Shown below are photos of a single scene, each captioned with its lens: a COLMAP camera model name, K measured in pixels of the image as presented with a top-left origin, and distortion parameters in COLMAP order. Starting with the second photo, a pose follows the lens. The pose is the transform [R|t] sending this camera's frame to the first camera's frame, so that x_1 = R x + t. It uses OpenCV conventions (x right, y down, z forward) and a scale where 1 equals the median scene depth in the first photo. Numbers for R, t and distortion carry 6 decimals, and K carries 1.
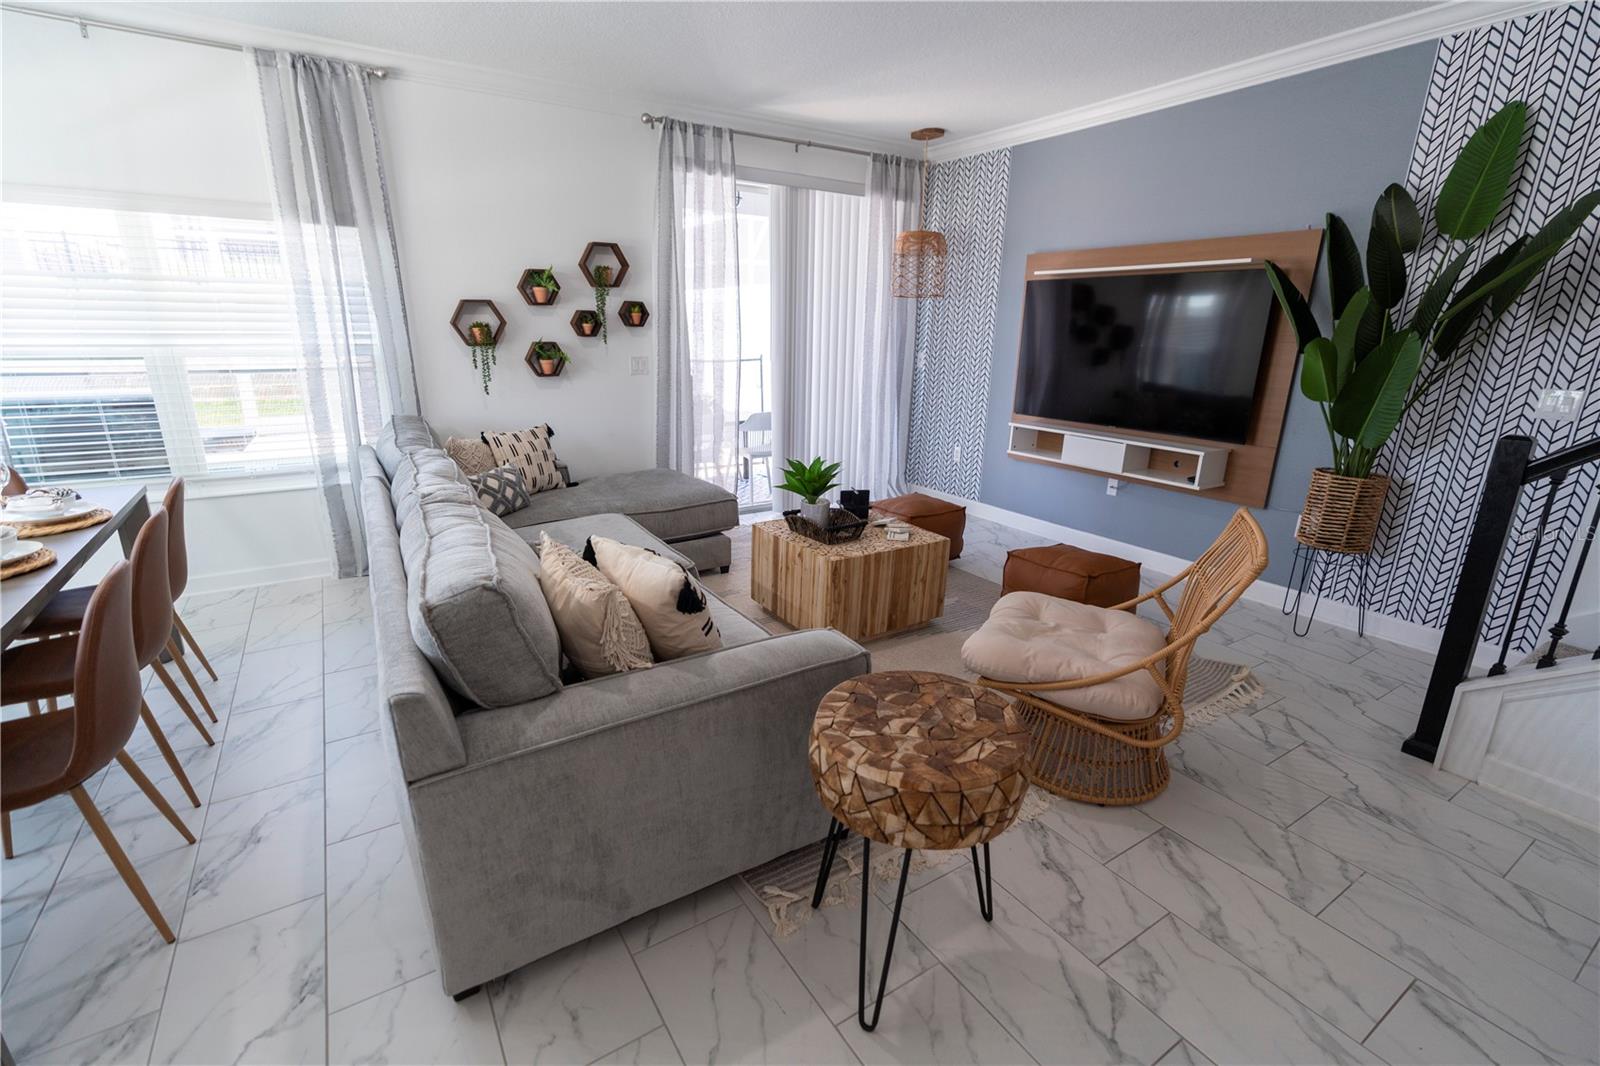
lens RADIAL K [[713.1, 0, 793.1], [0, 713.1, 538.9], [0, 0, 1]] dist [-0.013785, 0.007545]
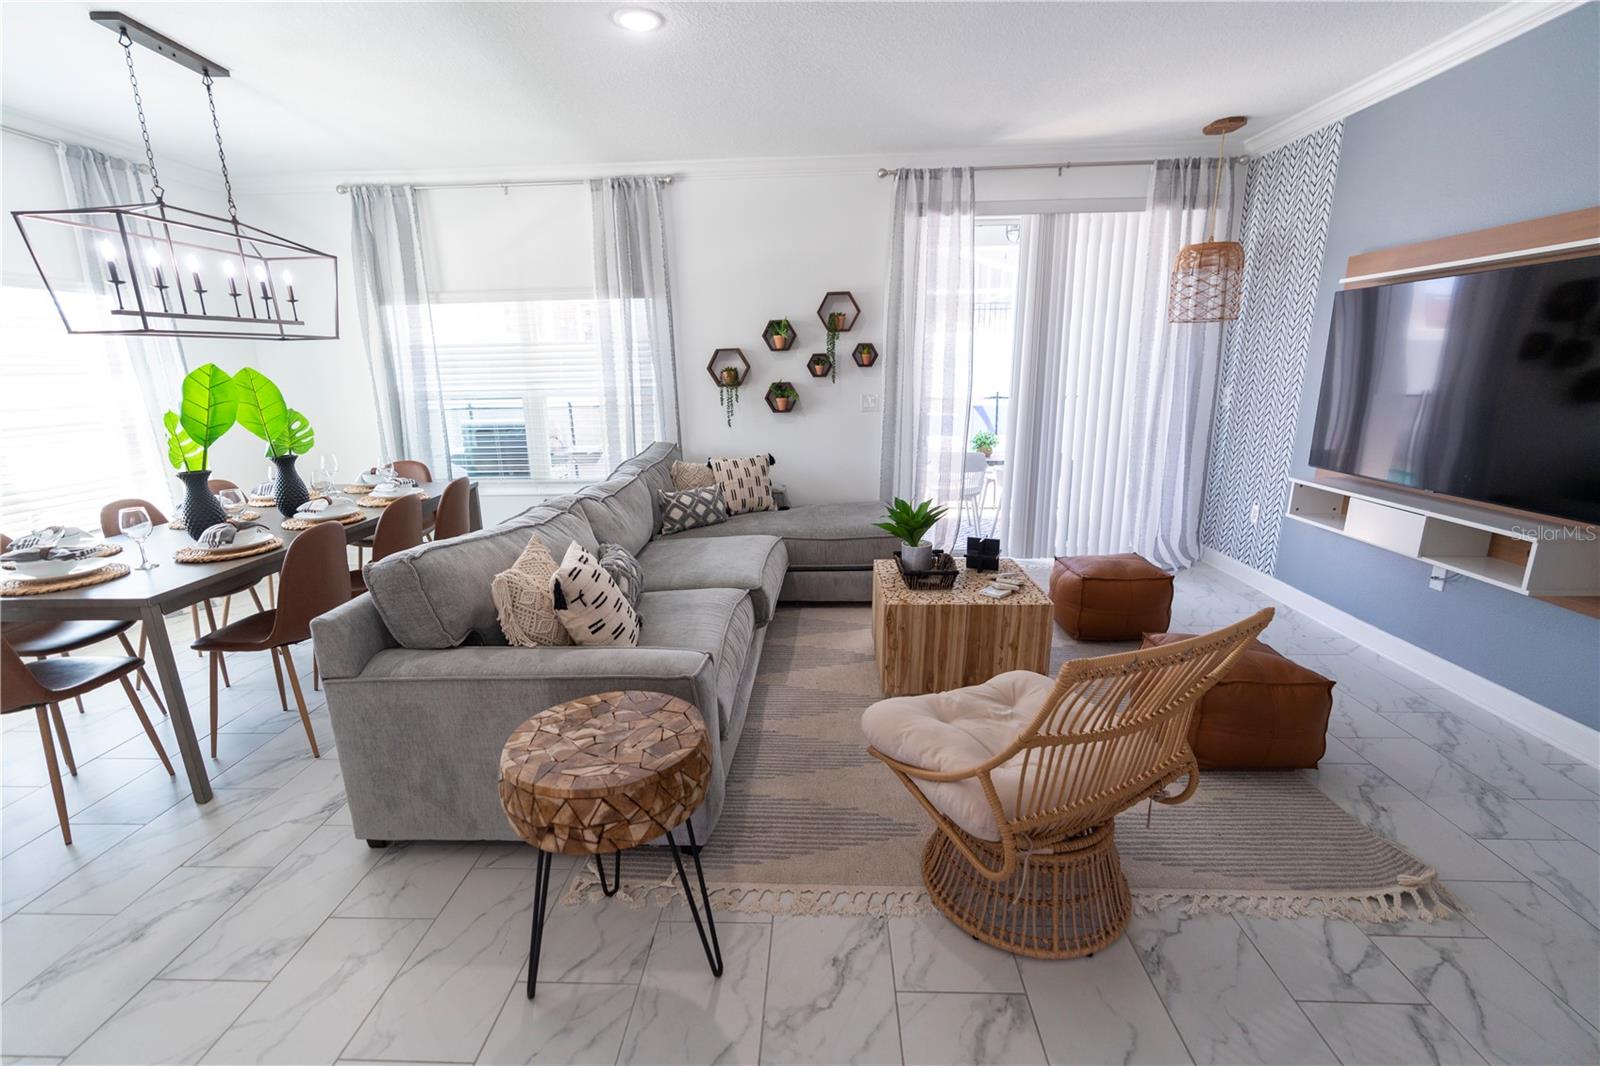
lens RADIAL K [[714.0, 0, 794.7], [0, 714.0, 541.2], [0, 0, 1]] dist [-0.015526, 0.009061]
pose [[0.820801, 0.108623, -0.560792, 0.379617], [-0.133818, 0.990998, -0.003910, -0.026193], [0.555319, 0.078254, 0.827948, 0.096785]]
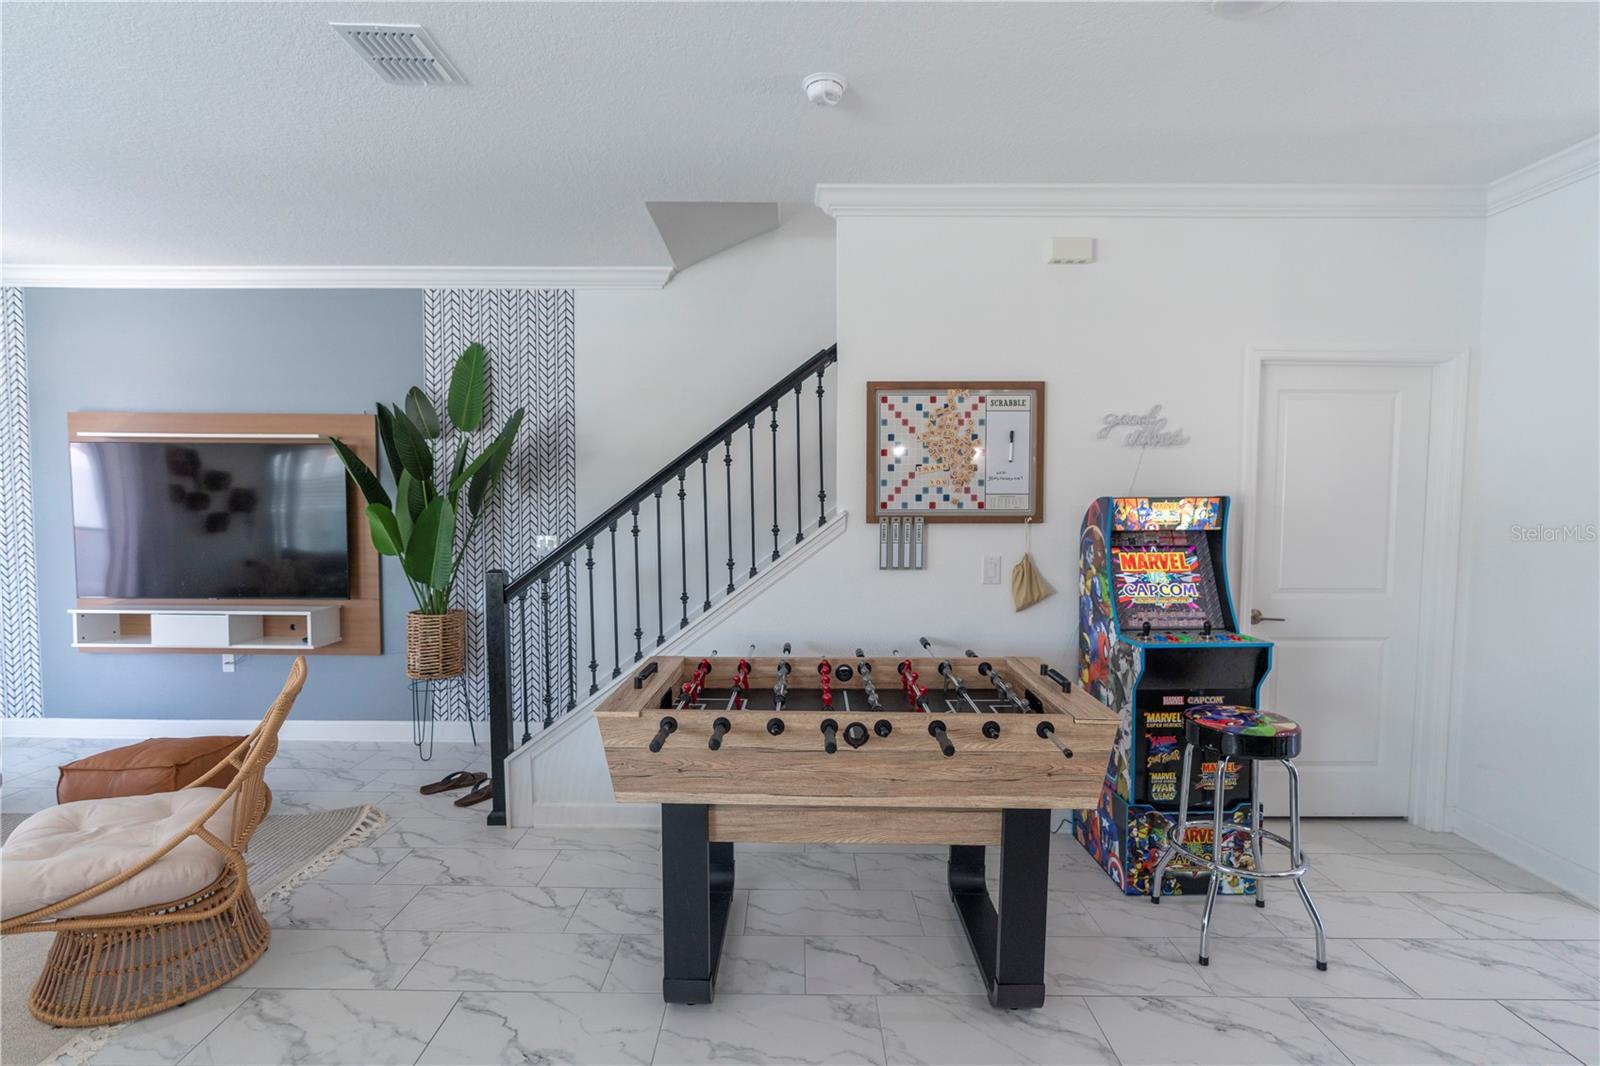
lens RADIAL K [[755.7, 0, 794.1], [0, 755.7, 540.7], [0, 0, 1]] dist [-0.003003, 0.000500]
pose [[0.540972, -0.060576, 0.838856, 0.046756], [0.241717, 0.966521, -0.086087, 0.040457], [-0.805557, 0.249336, 0.537503, -0.171304]]
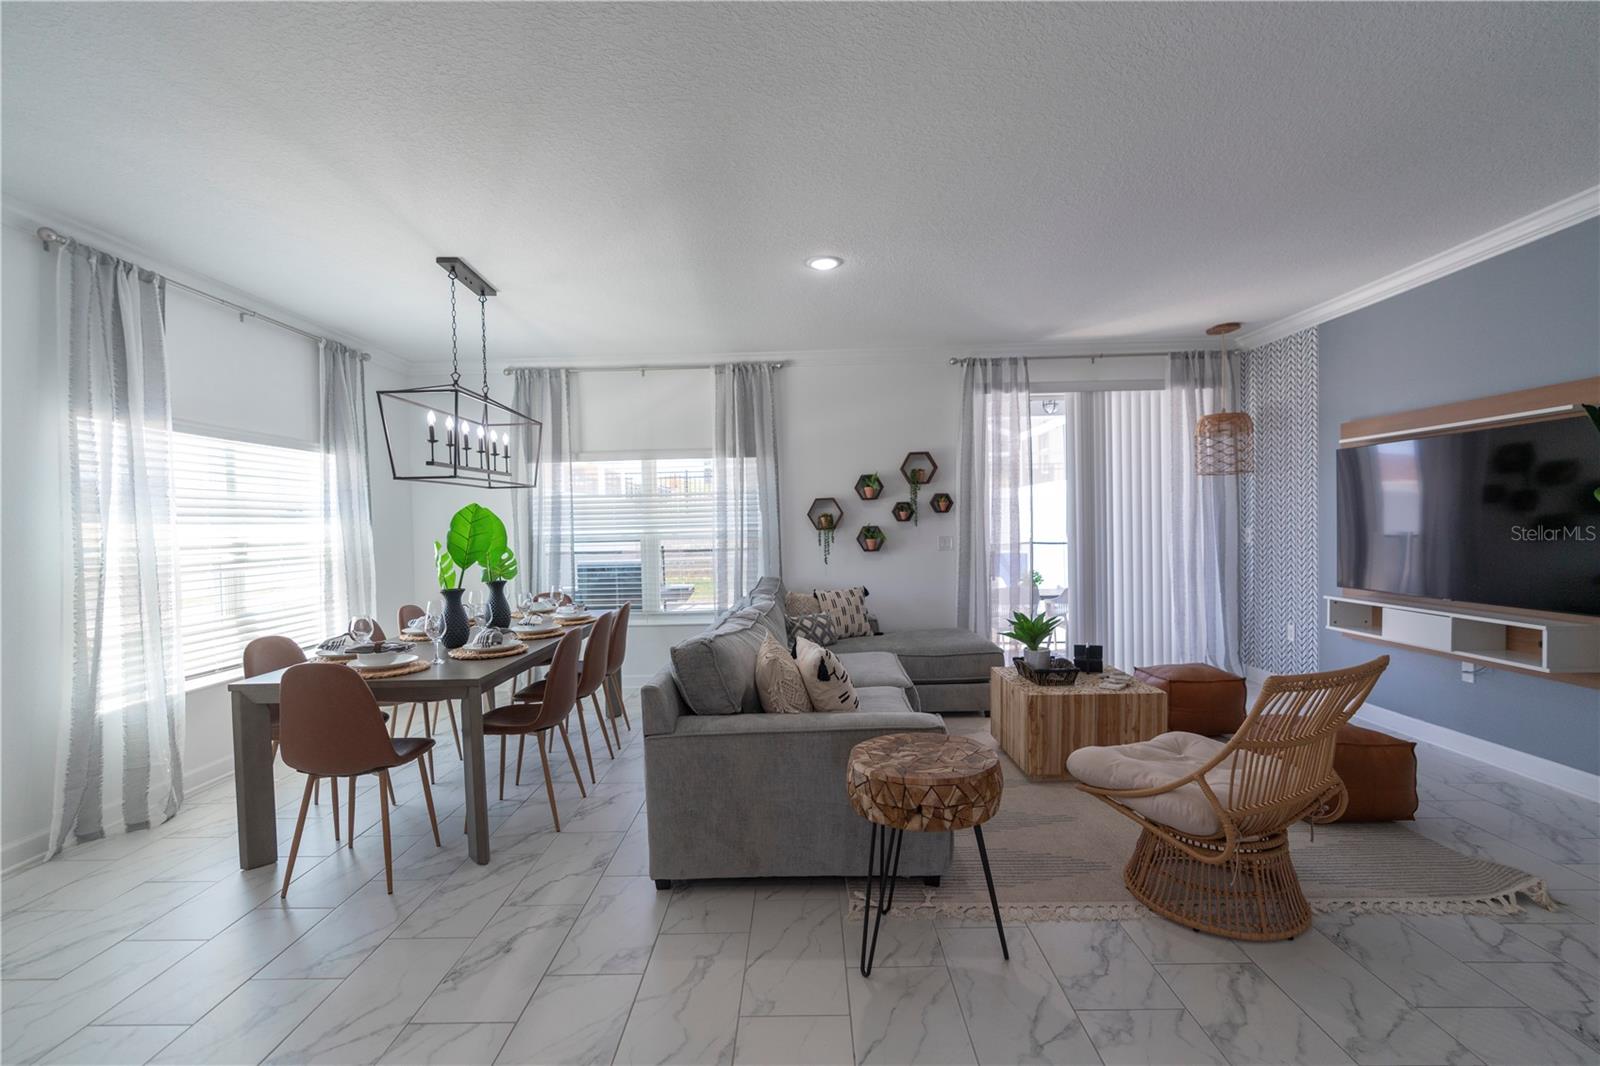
lens RADIAL K [[713.1, 0, 793.1], [0, 713.1, 538.9], [0, 0, 1]] dist [-0.013785, 0.007545]
pose [[0.834832, -0.021790, -0.550074, 0.295887], [-0.124109, 0.966043, -0.226623, 0.074525], [0.536333, 0.257461, 0.803779, -0.160480]]
